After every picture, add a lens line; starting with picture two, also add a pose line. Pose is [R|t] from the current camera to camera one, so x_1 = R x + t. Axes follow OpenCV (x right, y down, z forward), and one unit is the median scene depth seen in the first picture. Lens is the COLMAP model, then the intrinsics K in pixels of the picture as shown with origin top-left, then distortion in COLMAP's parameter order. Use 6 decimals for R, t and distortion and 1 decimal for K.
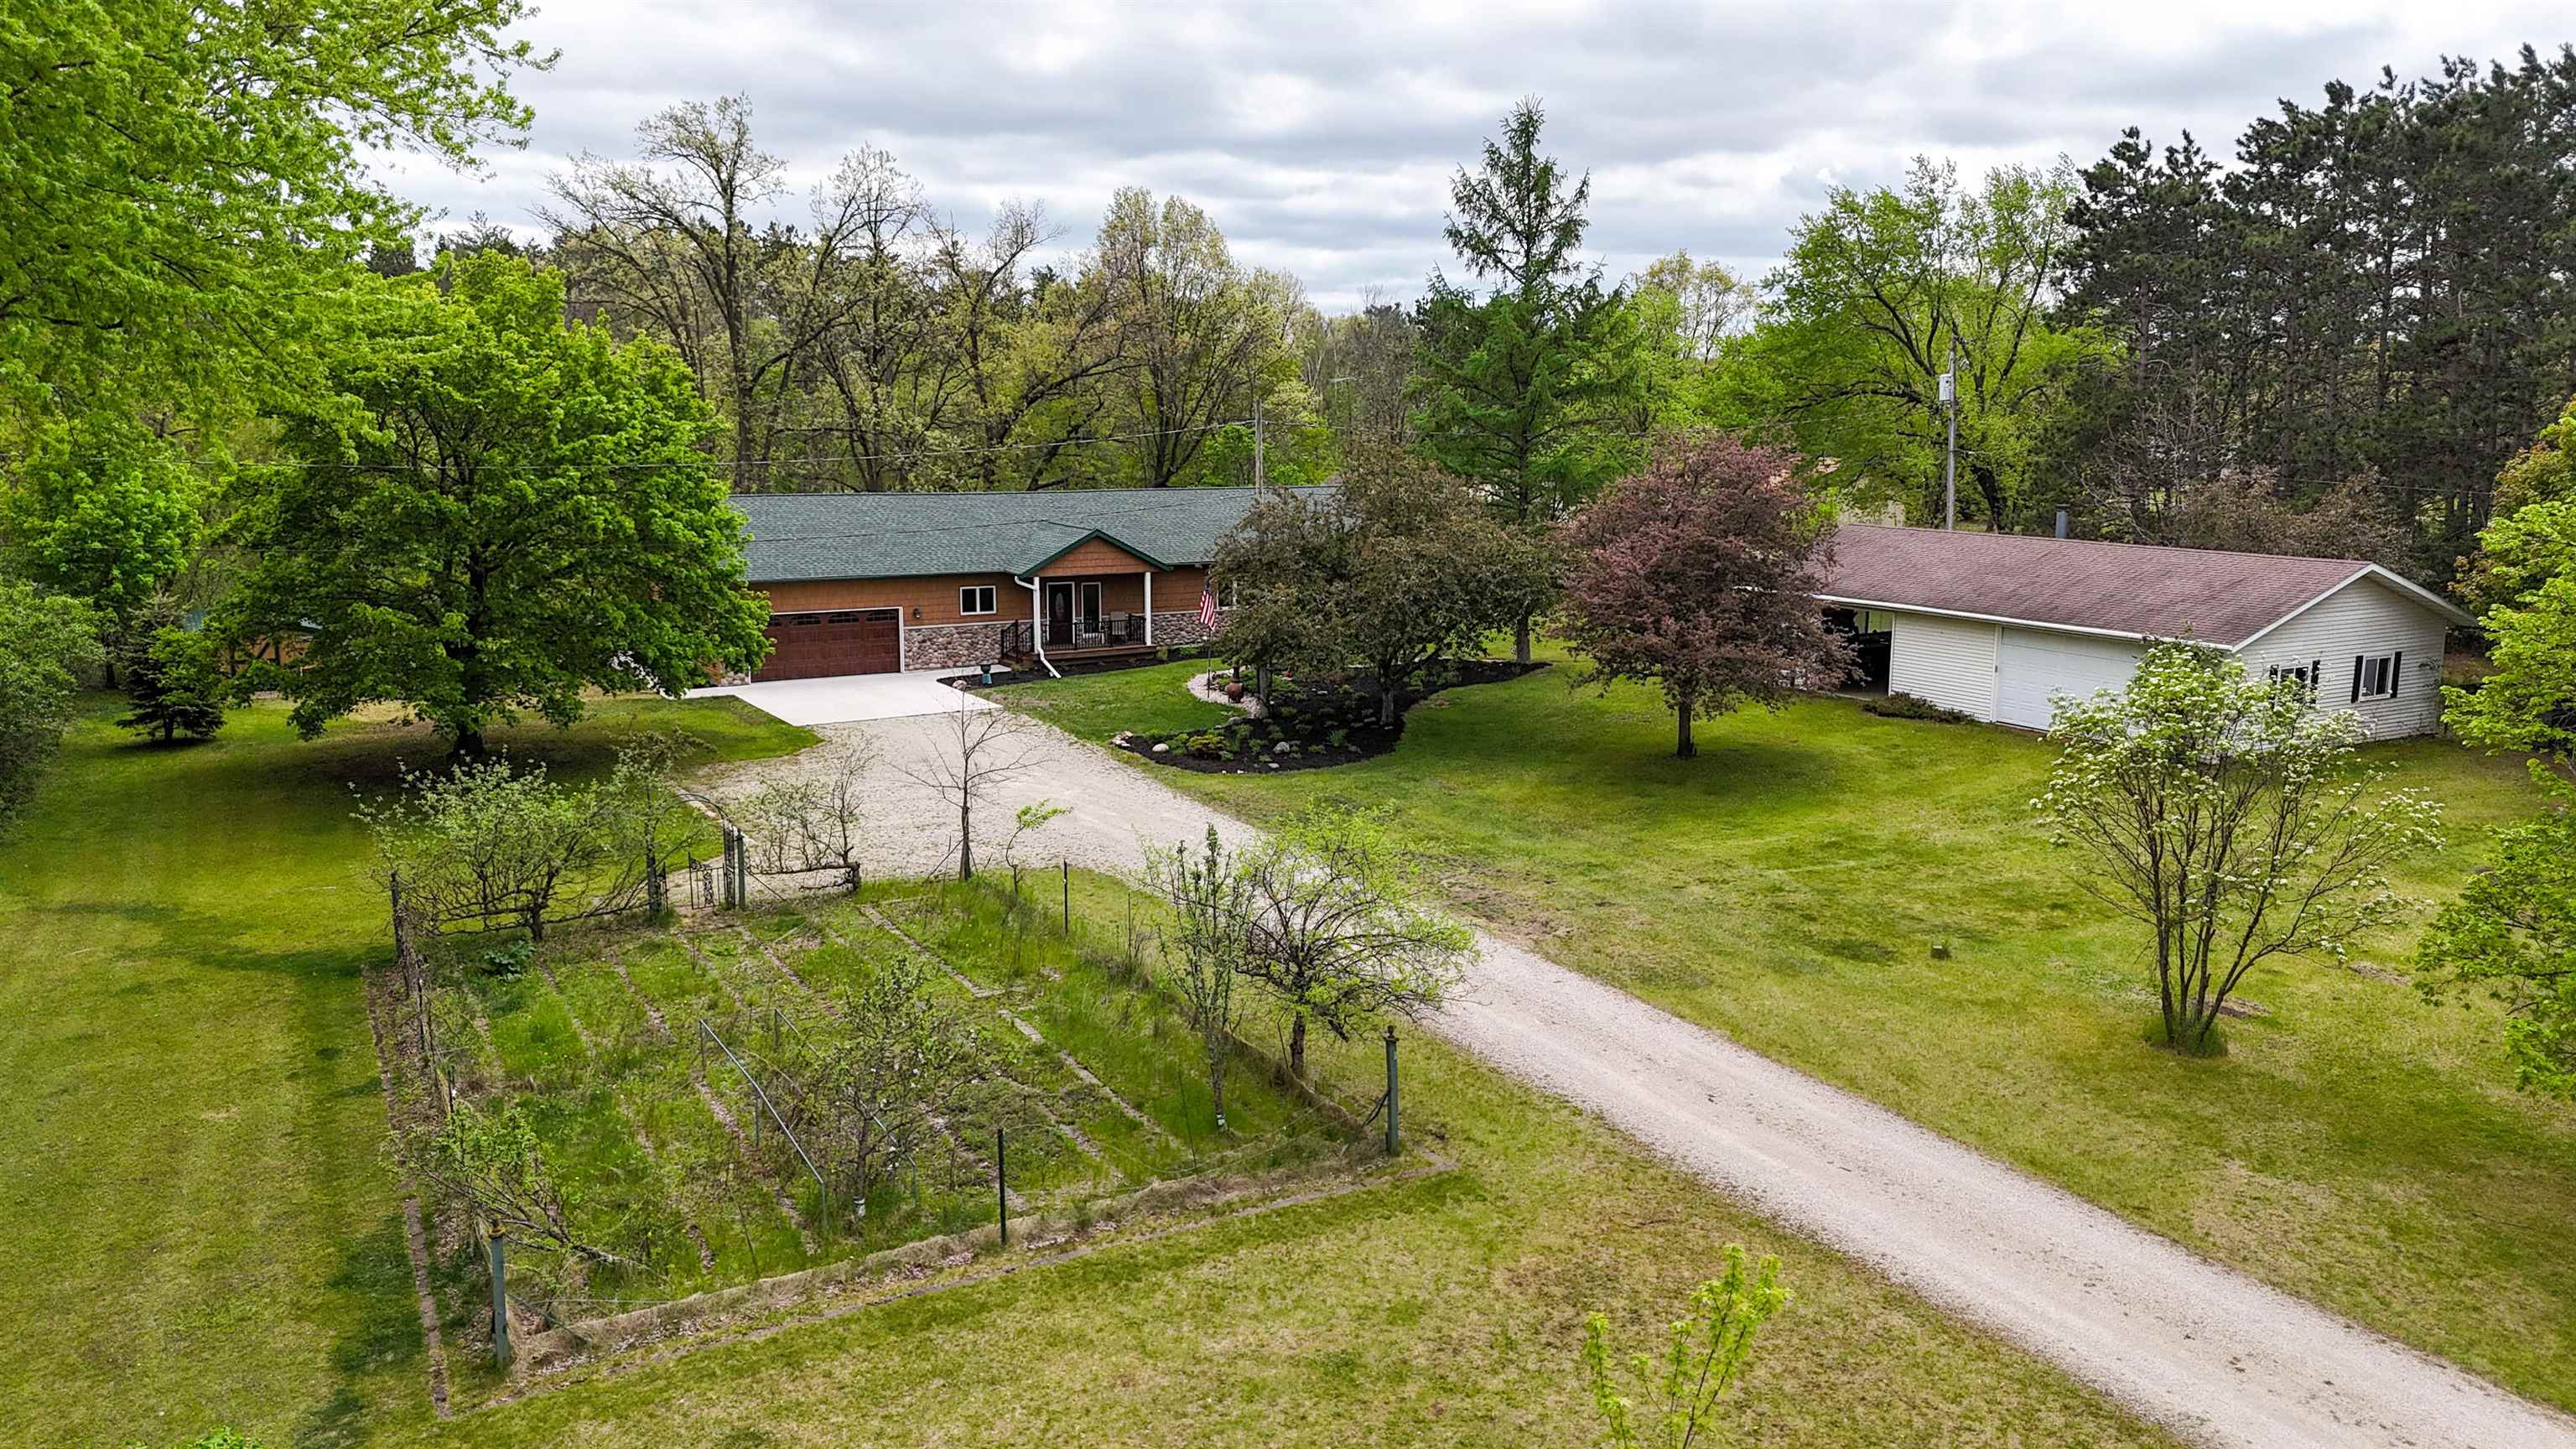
lens RADIAL K [[1852.9, 0, 1288.0], [0, 1852.9, 724.5], [0, 0, 1]] dist [0.010182, 0.001943]
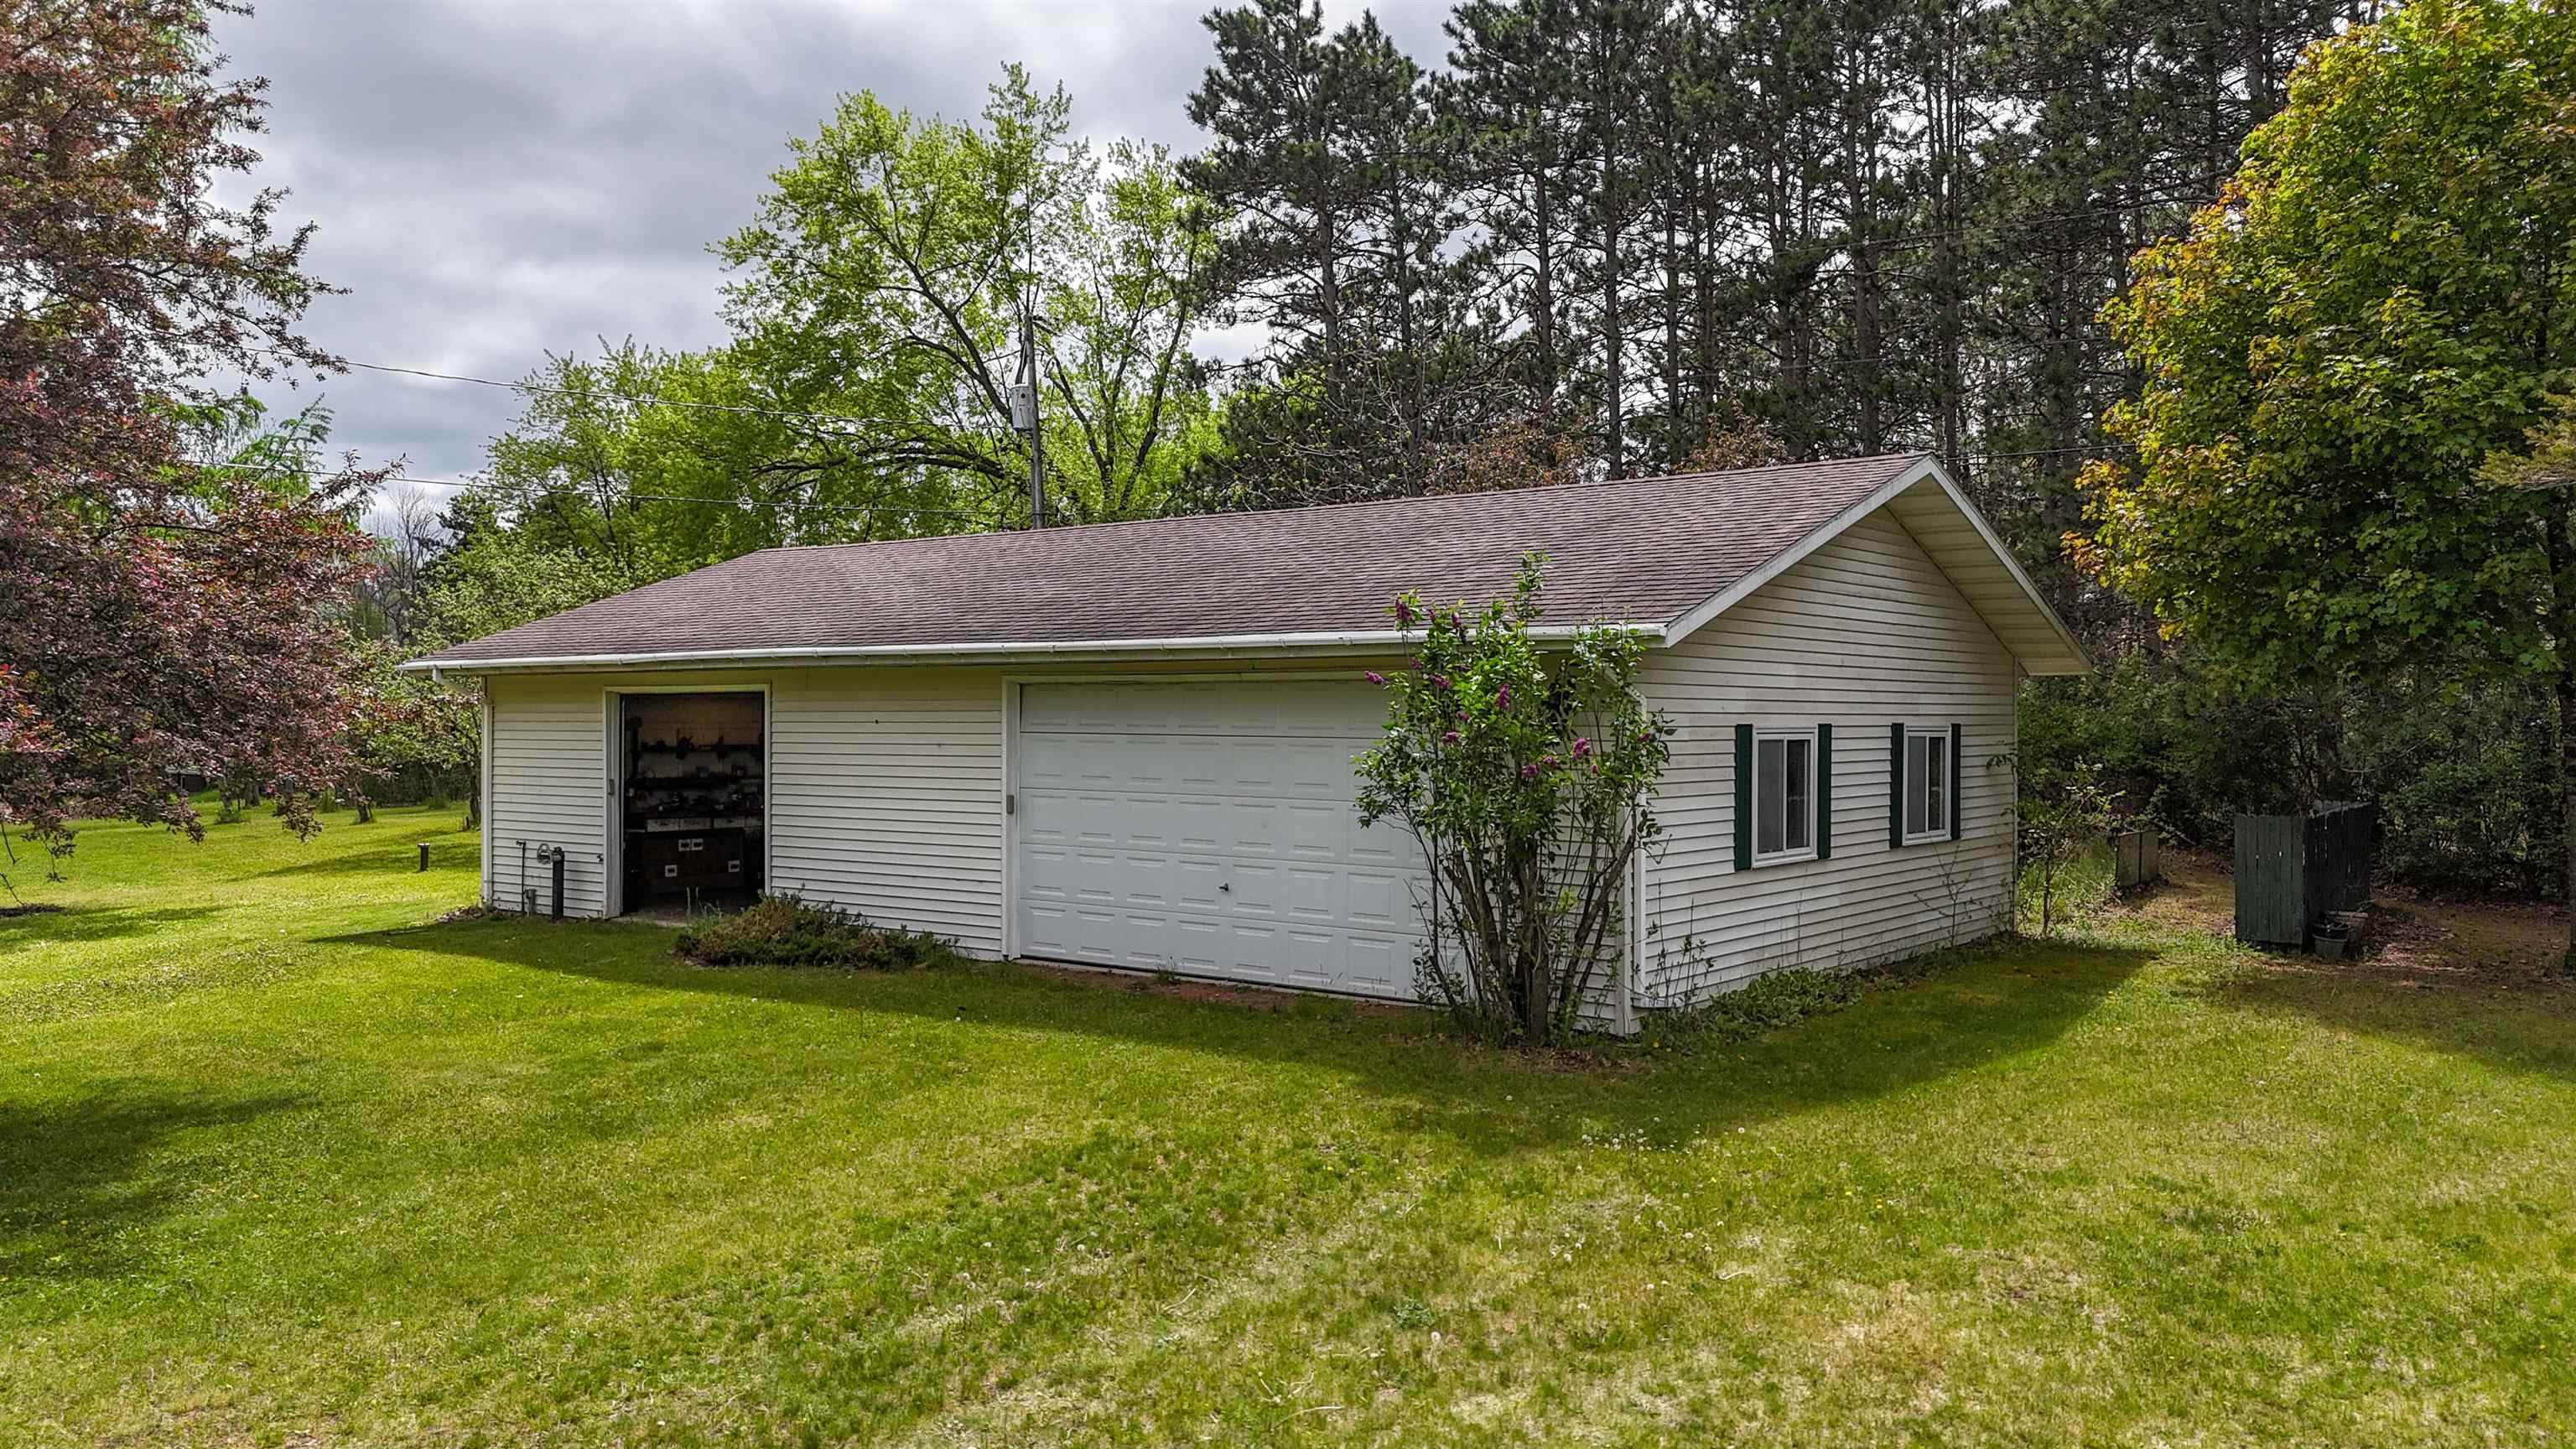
lens RADIAL K [[1852.9, 0, 1288.0], [0, 1852.9, 724.5], [0, 0, 1]] dist [0.010182, 0.001943]
pose [[0.922392, 0.002296, 0.386248, 0.287136], [0.062742, 0.985811, -0.155694, 0.012804], [-0.381125, 0.167845, 0.909160, 0.638663]]
